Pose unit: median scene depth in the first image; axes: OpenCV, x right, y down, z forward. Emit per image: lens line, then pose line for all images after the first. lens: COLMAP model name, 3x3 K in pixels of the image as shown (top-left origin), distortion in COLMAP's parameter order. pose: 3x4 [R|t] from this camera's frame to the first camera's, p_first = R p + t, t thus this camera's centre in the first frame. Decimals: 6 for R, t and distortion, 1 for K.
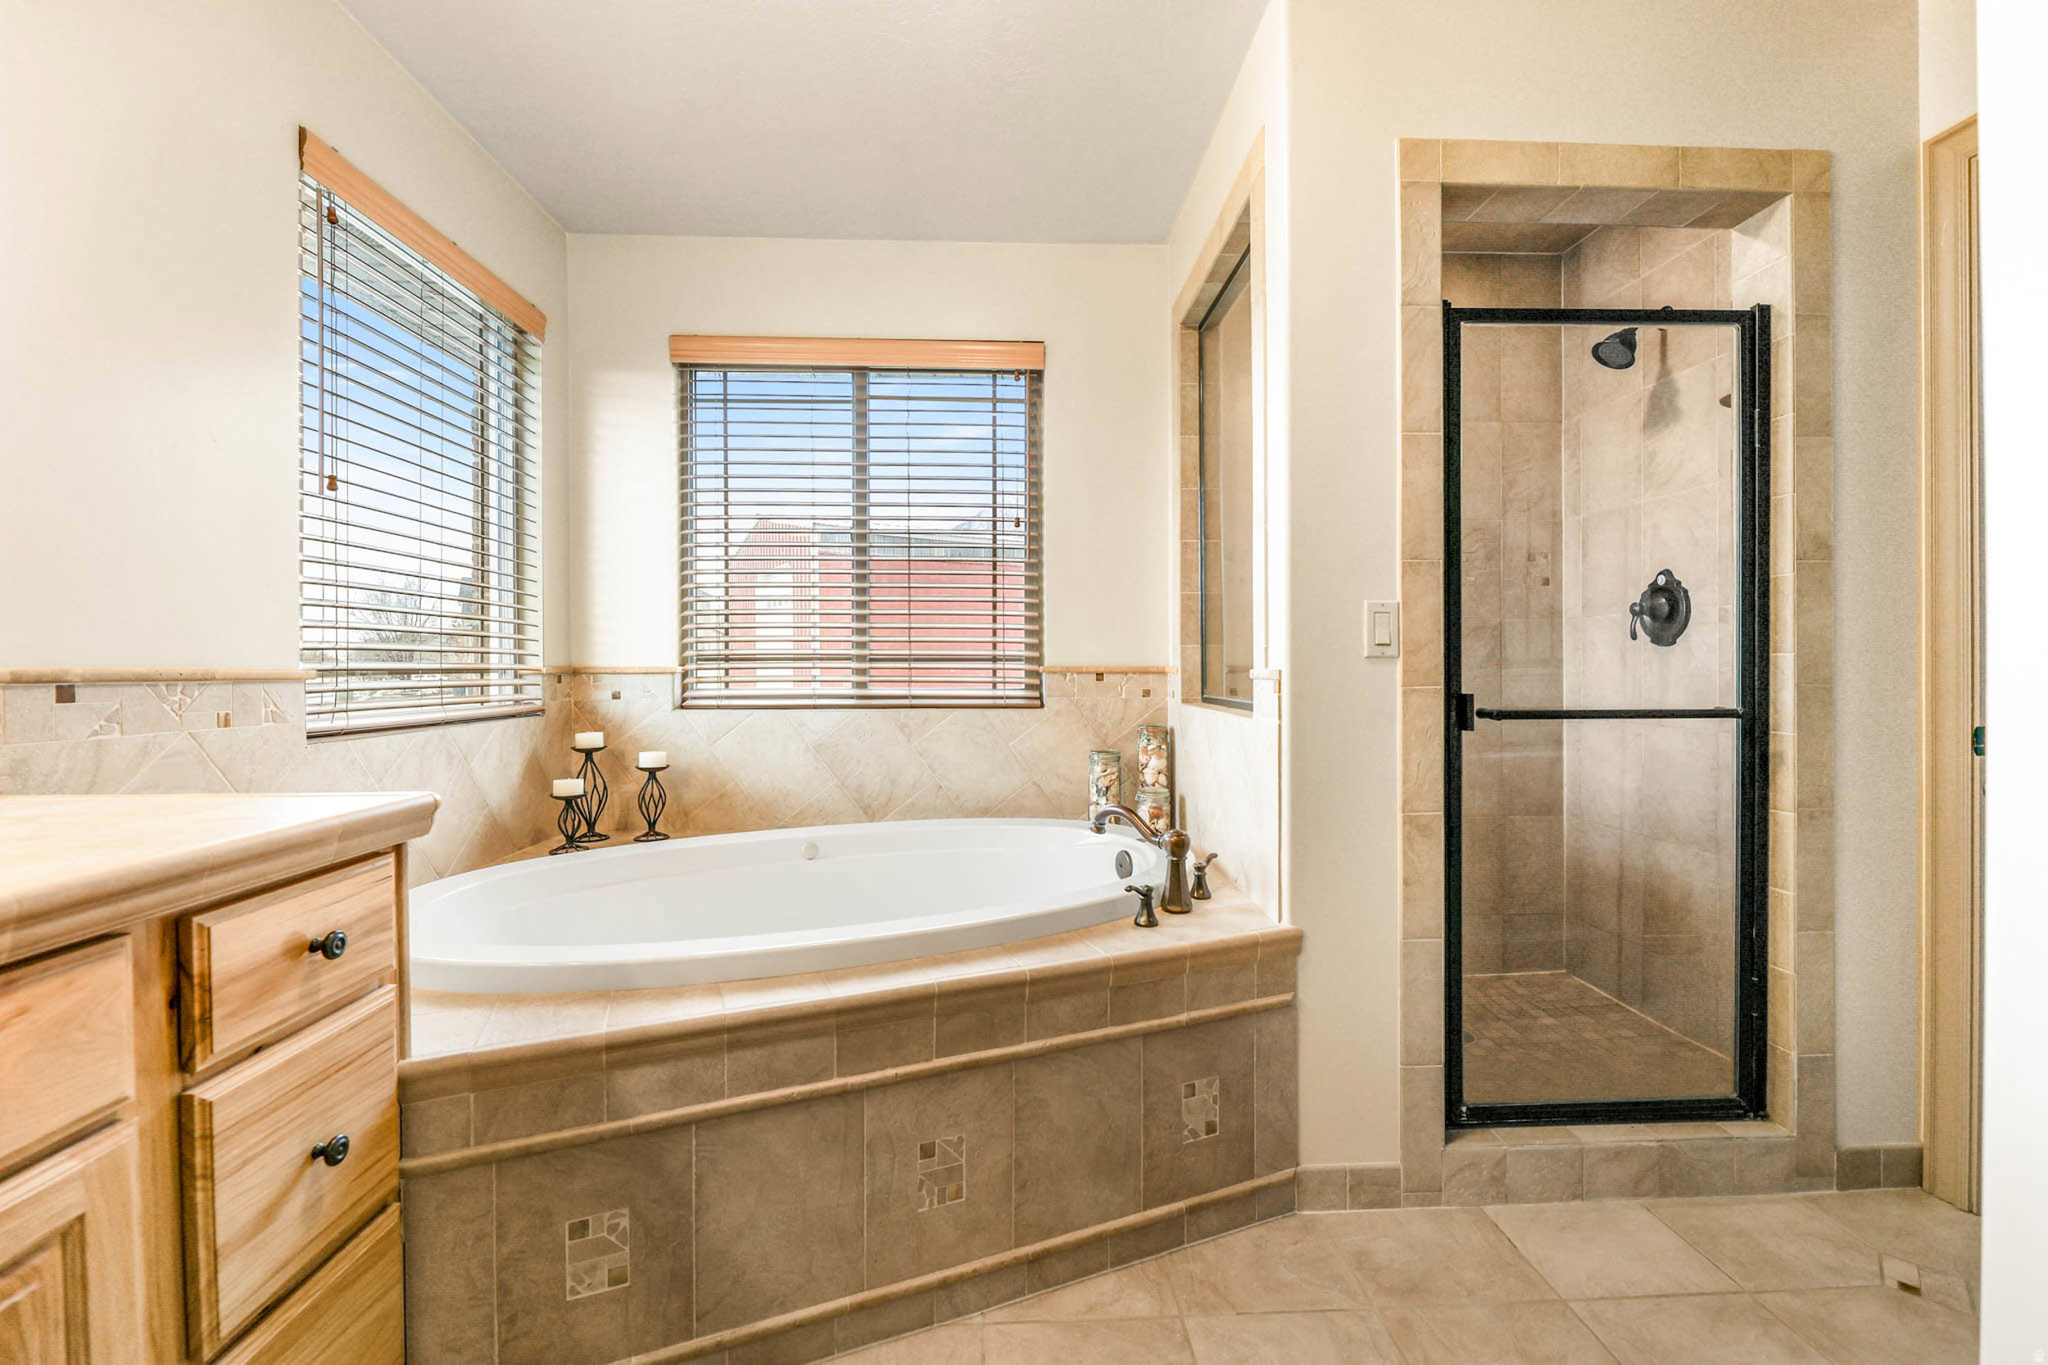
lens RADIAL K [[859.4, 0, 1036.4], [0, 859.4, 674.2], [0, 0, 1]] dist [0.001475, -0.003027]
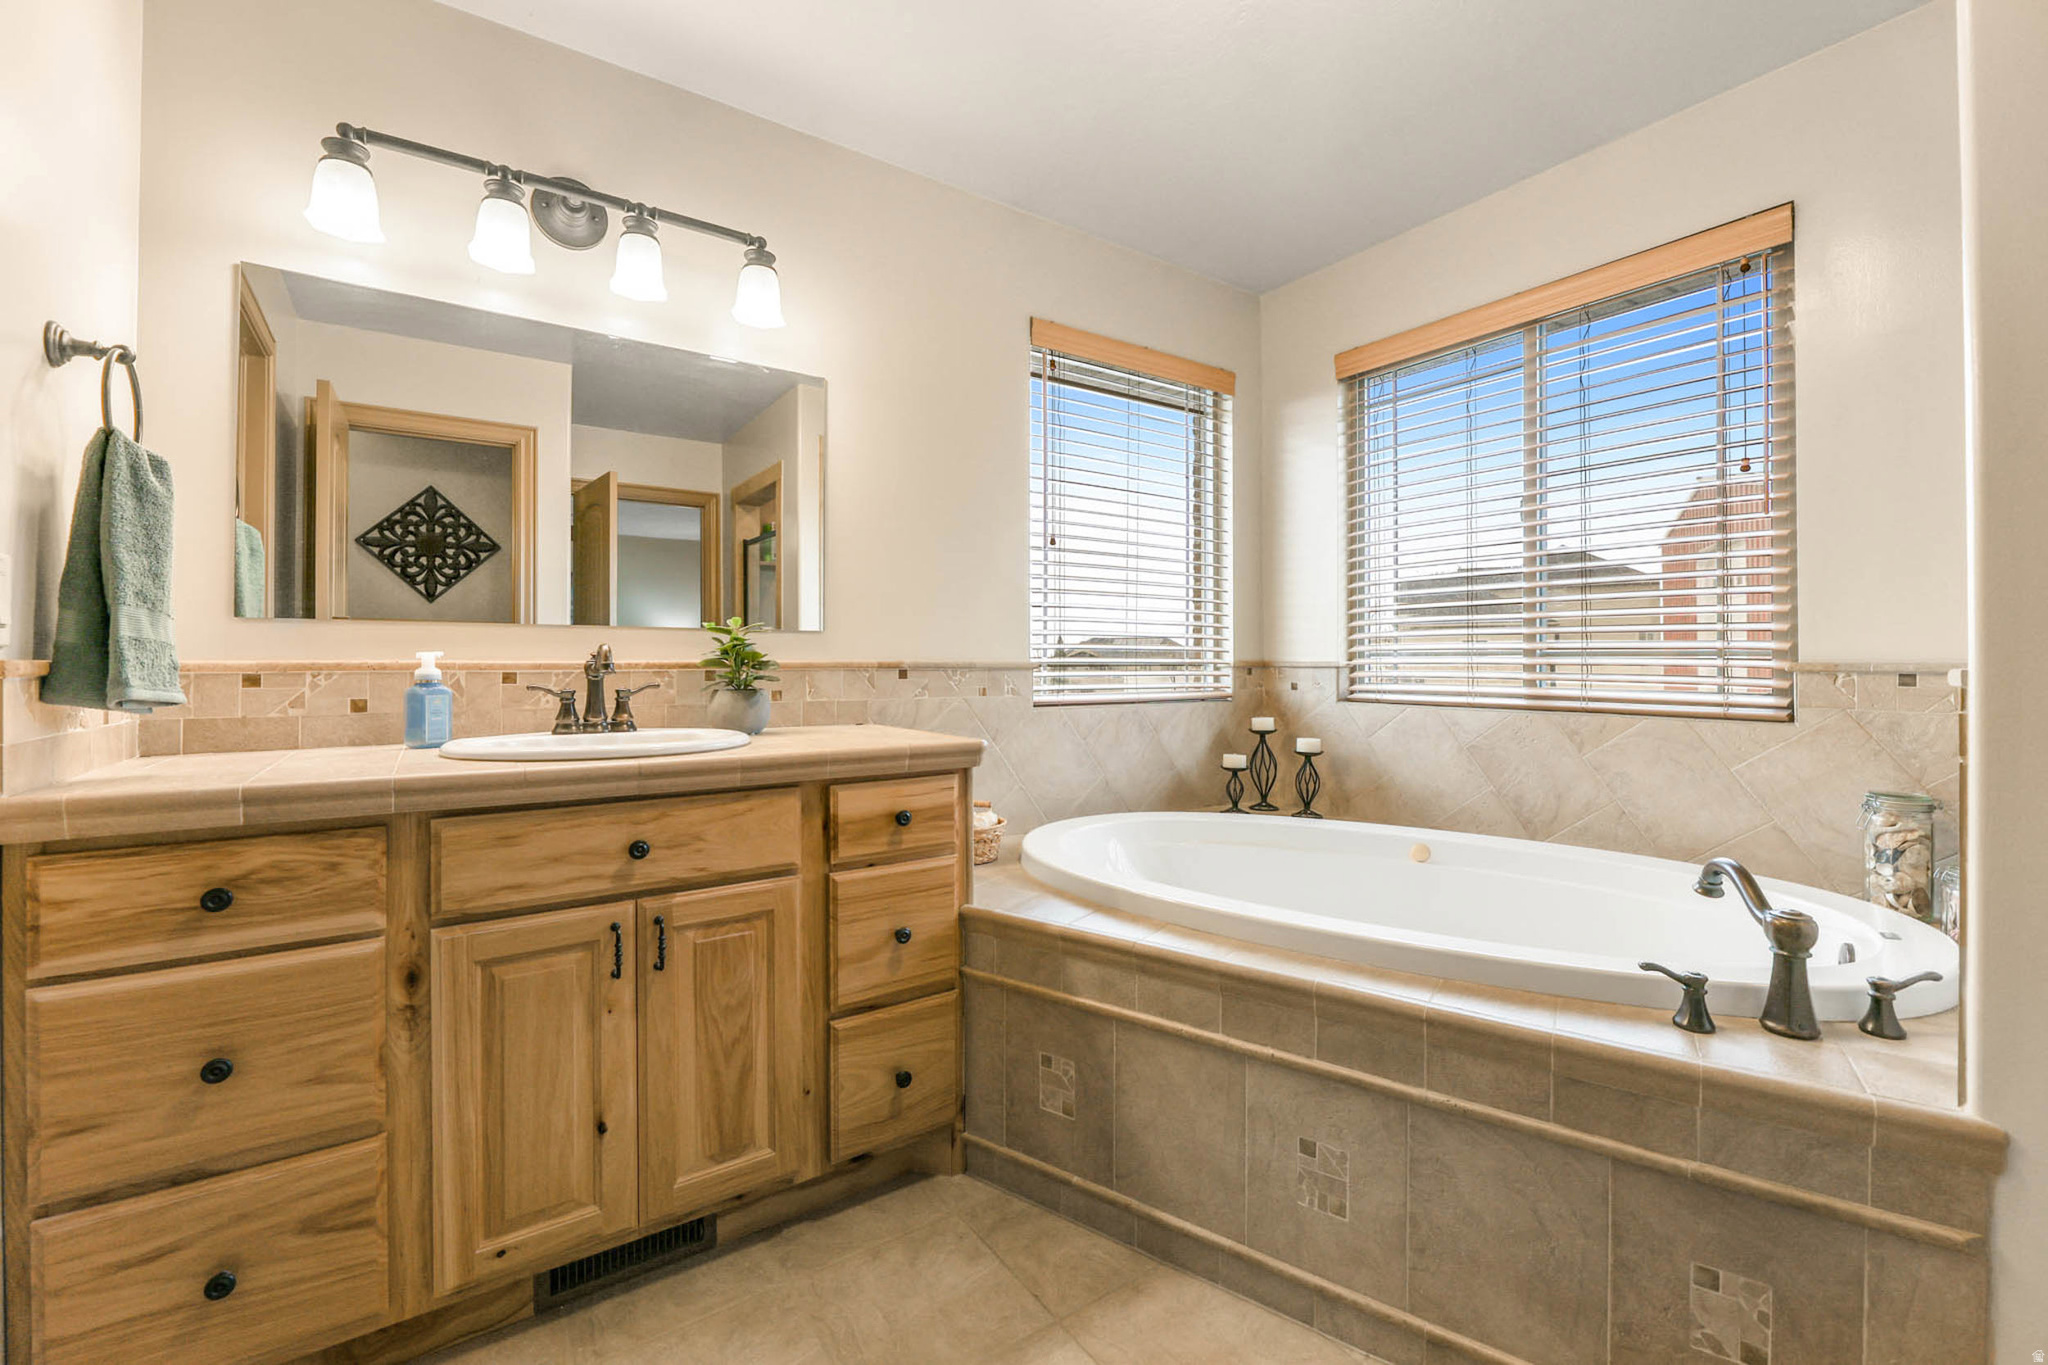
lens RADIAL K [[859.4, 0, 1030.6], [0, 859.4, 667.4], [0, 0, 1]] dist [0.001475, -0.003027]
pose [[0.525094, 0.009699, -0.850989, 0.468407], [-0.011645, 0.999923, 0.004211, -0.001961], [0.850965, 0.007698, 0.525167, 0.171268]]
